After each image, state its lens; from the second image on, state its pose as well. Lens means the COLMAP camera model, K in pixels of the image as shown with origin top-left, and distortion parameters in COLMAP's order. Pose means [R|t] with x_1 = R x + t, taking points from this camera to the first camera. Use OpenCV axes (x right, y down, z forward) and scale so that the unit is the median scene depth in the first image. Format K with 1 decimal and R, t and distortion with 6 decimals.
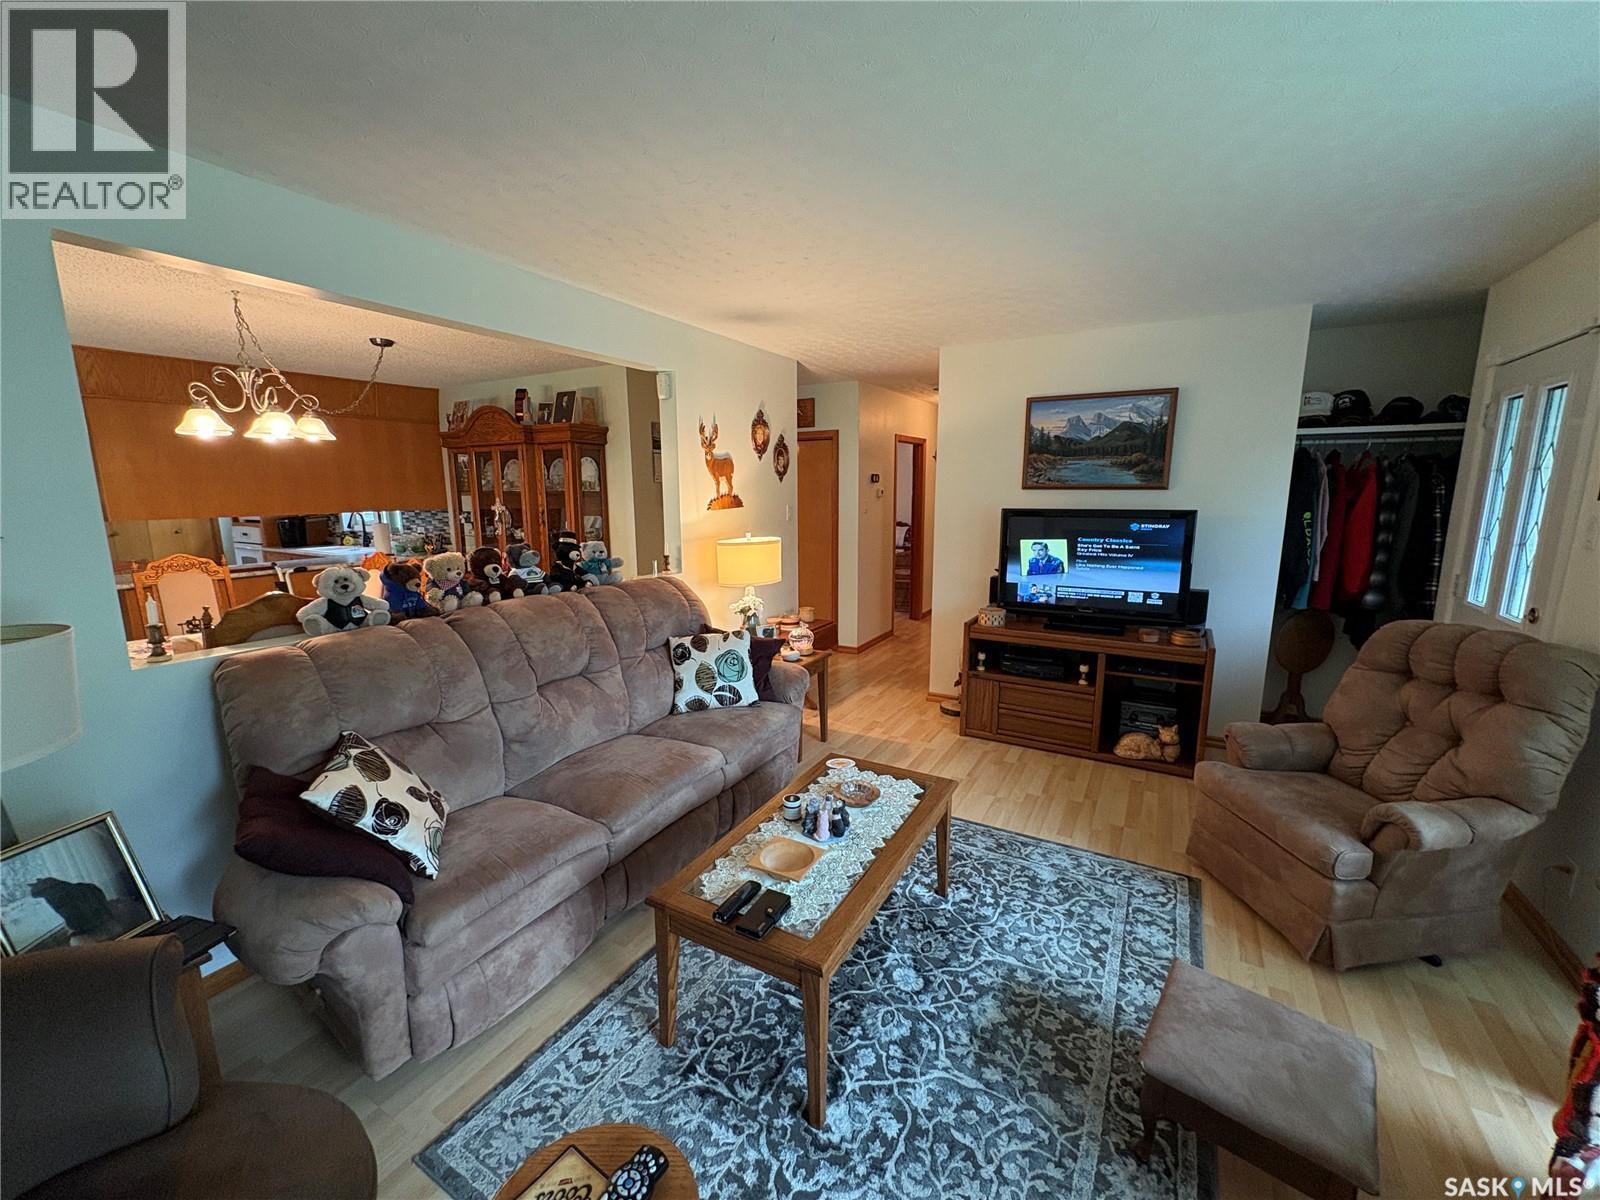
lens RADIAL K [[637.1, 0, 799.9], [0, 637.1, 597.7], [0, 0, 1]] dist [-0.000083, -0.000034]
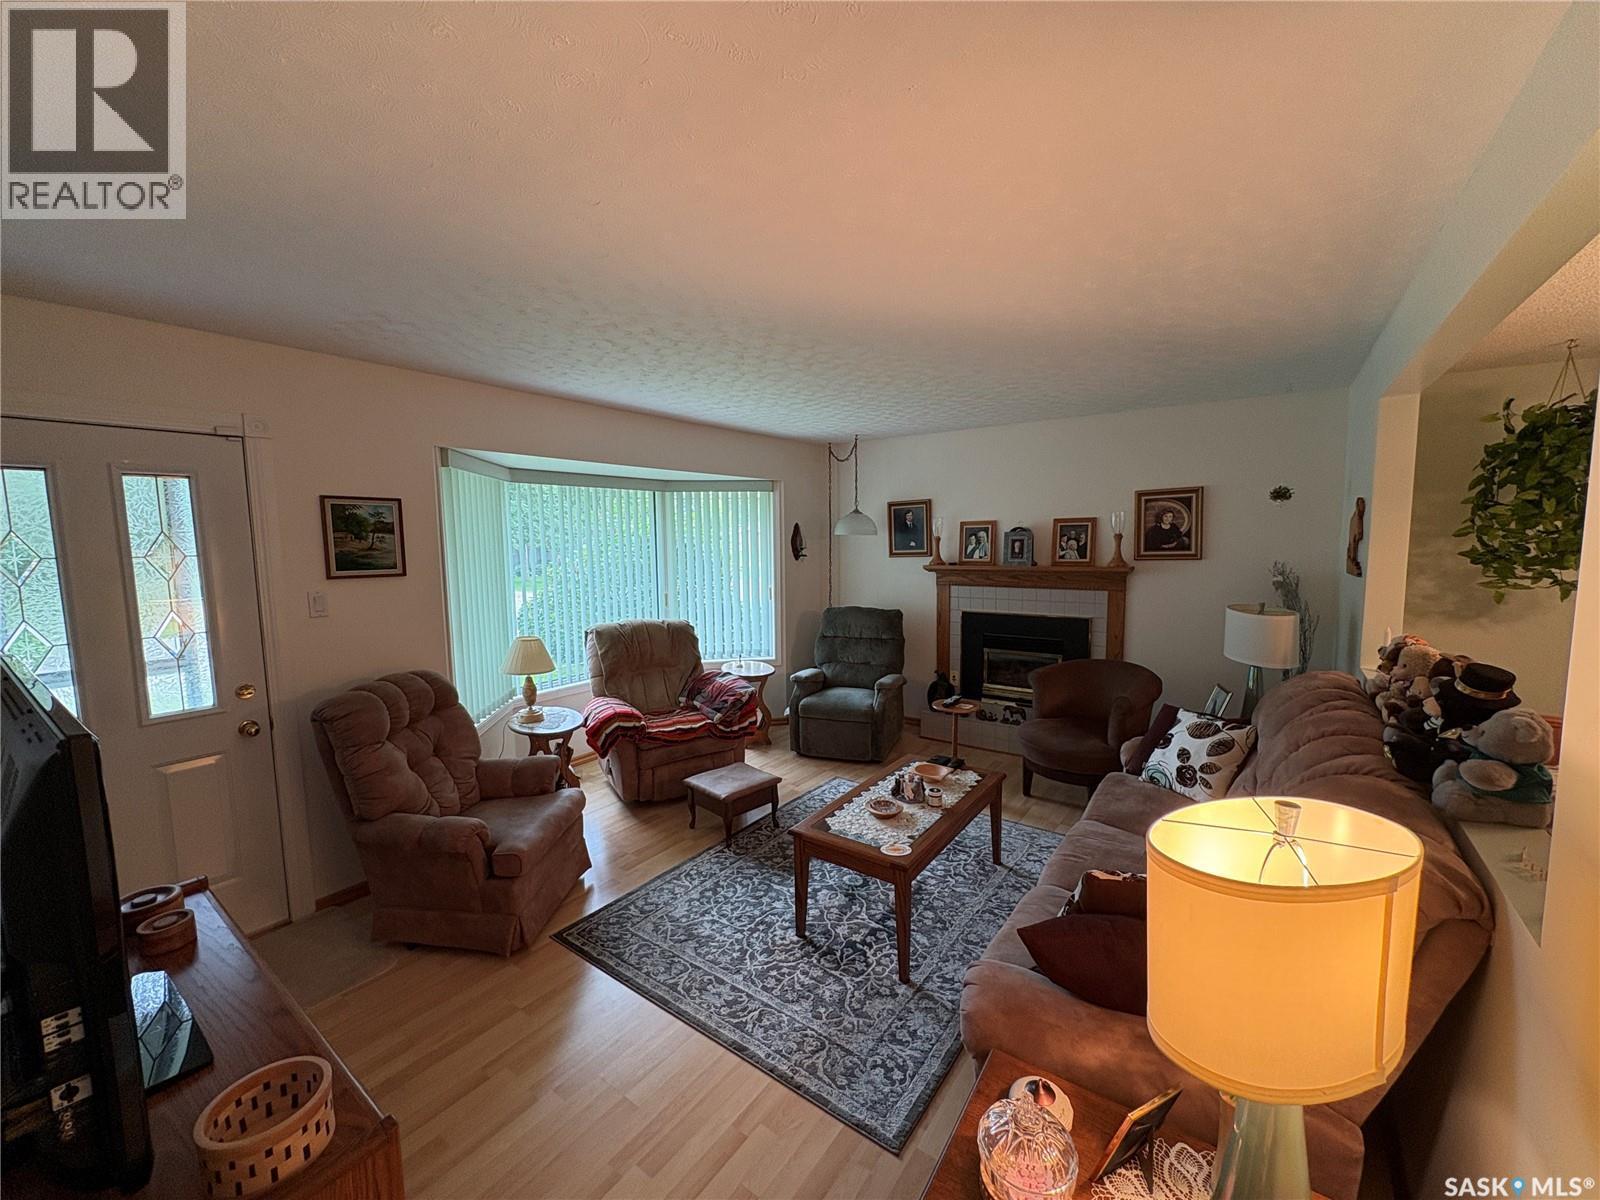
lens RADIAL K [[637.1, 0, 803.8], [0, 637.1, 603.4], [0, 0, 1]] dist [-0.000083, -0.000034]
pose [[0.994360, -0.005436, -0.105916, 0.255695], [-0.002749, 0.997029, -0.076980, 0.071055], [0.106020, 0.076837, 0.991391, -0.667174]]
